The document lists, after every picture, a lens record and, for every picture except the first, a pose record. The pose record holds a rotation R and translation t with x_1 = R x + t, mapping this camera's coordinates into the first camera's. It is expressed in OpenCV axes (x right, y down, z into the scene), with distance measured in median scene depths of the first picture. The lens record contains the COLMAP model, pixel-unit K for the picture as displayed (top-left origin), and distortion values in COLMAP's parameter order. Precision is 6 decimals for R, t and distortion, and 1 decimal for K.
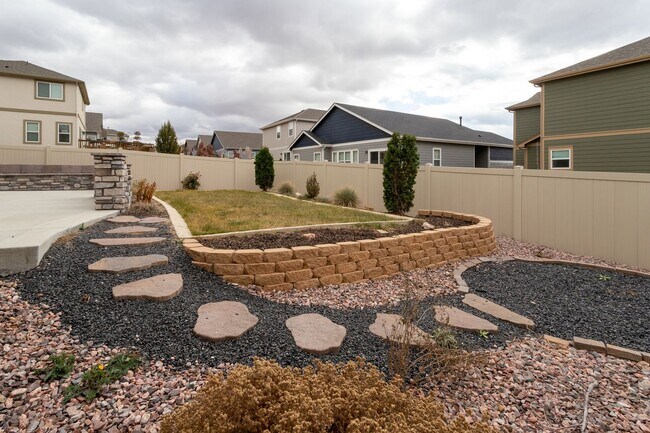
lens RADIAL K [[330.1, 0, 312.2], [0, 330.1, 175.8], [0, 0, 1]] dist [0.033372, -0.000130]
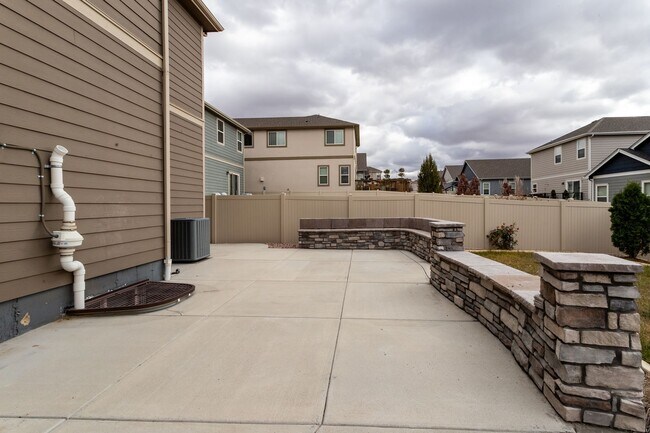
lens RADIAL K [[325.6, 0, 341.4], [0, 325.6, 215.2], [0, 0, 1]] dist [0.002152, 0.001025]
pose [[0.819800, 0.014322, -0.572471, -0.144483], [0.004478, 0.999496, 0.031418, -0.029775], [0.572632, -0.028320, 0.819323, 0.129212]]
